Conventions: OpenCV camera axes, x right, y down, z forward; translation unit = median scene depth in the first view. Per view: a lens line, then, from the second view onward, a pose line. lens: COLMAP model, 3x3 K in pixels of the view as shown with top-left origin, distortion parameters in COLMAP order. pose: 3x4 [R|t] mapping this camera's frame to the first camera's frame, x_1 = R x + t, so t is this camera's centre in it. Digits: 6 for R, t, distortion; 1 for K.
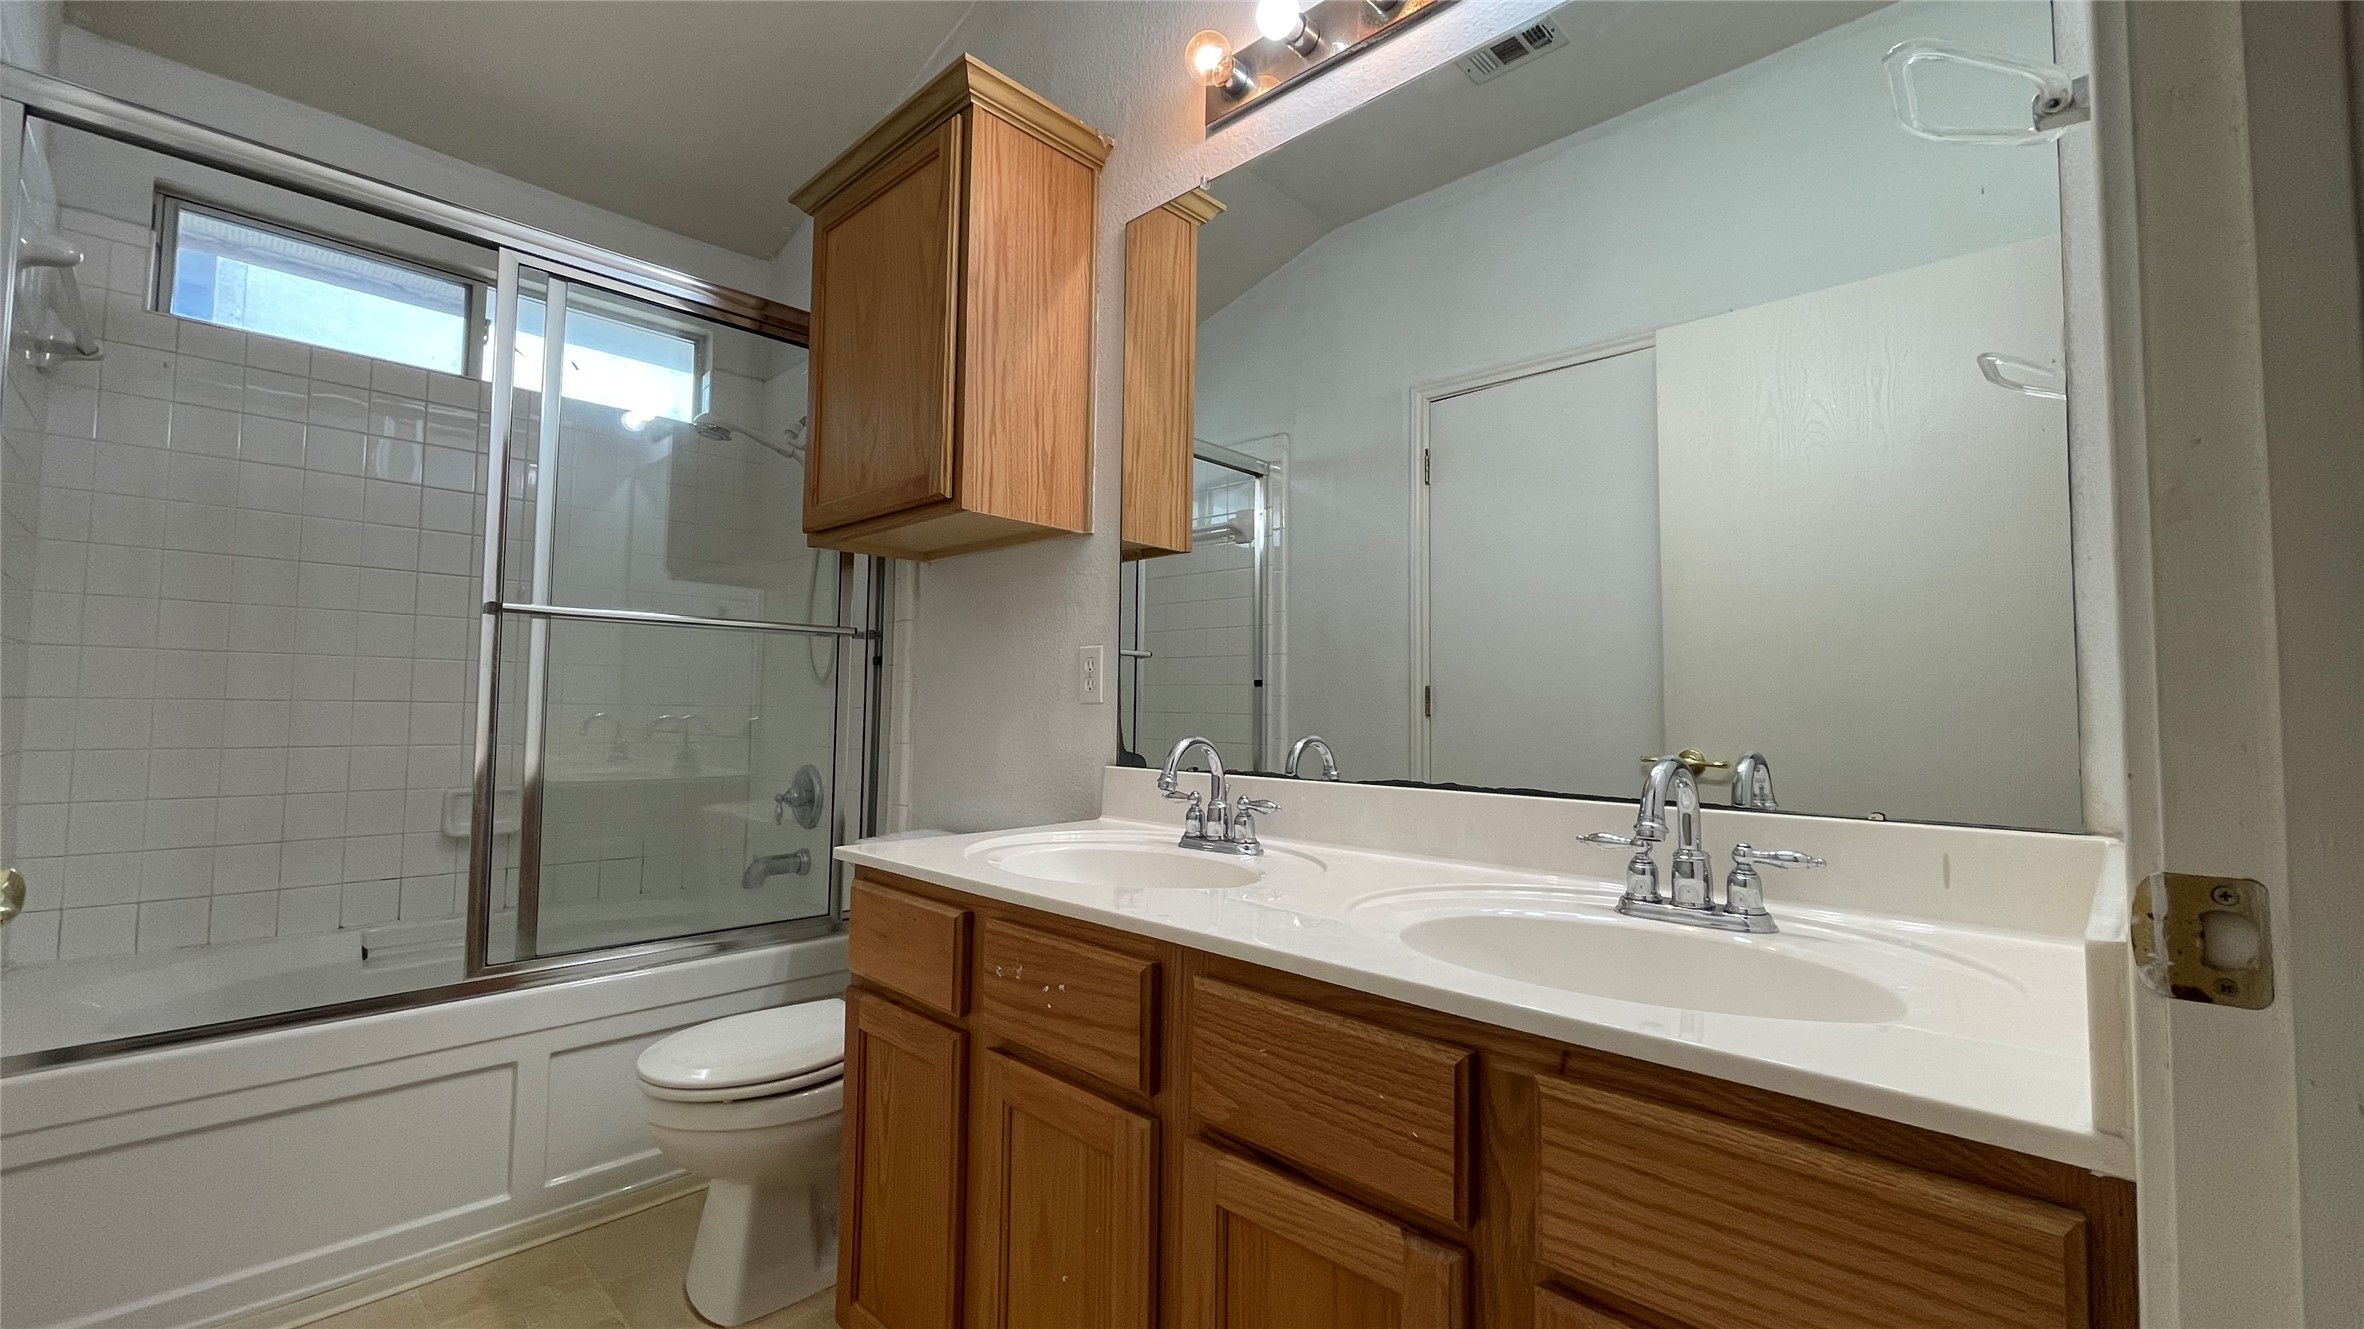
lens RADIAL K [[965.7, 0, 1182.0], [0, 965.7, 664.5], [0, 0, 1]] dist [0.000237, 0.000156]
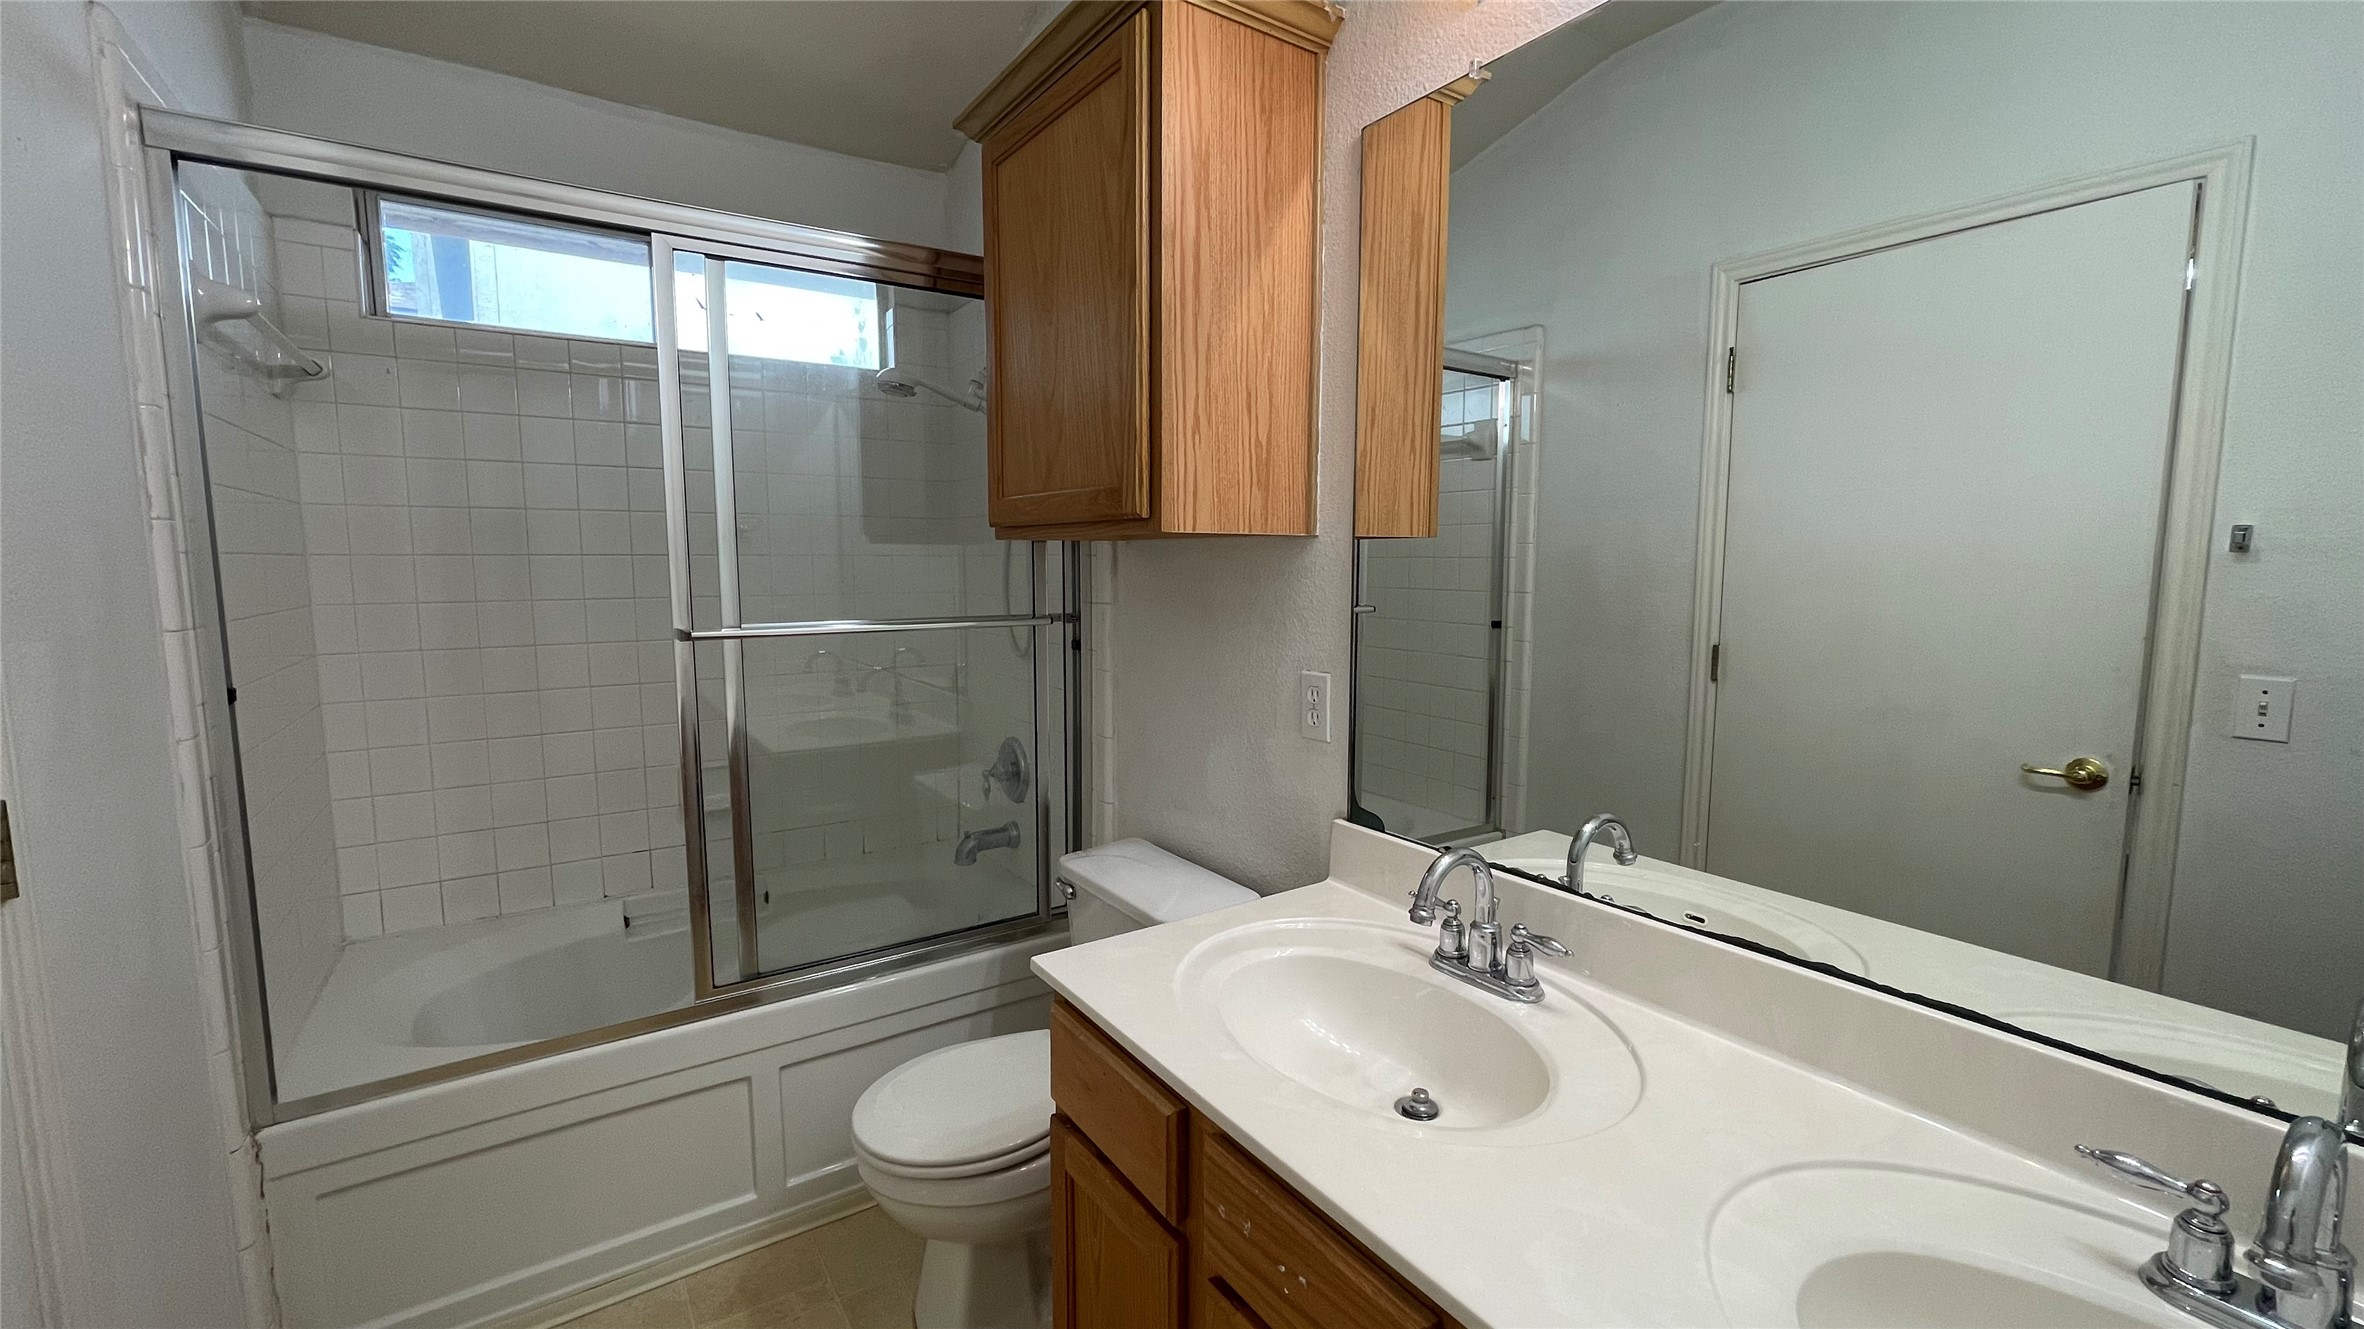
lens RADIAL K [[965.7, 0, 1182.0], [0, 965.7, 664.5], [0, 0, 1]] dist [0.000237, 0.000156]
pose [[0.978474, 0.009215, -0.206162, -0.034772], [0.022954, 0.987944, 0.153104, -0.154316], [0.205088, -0.154540, 0.966466, 0.164494]]
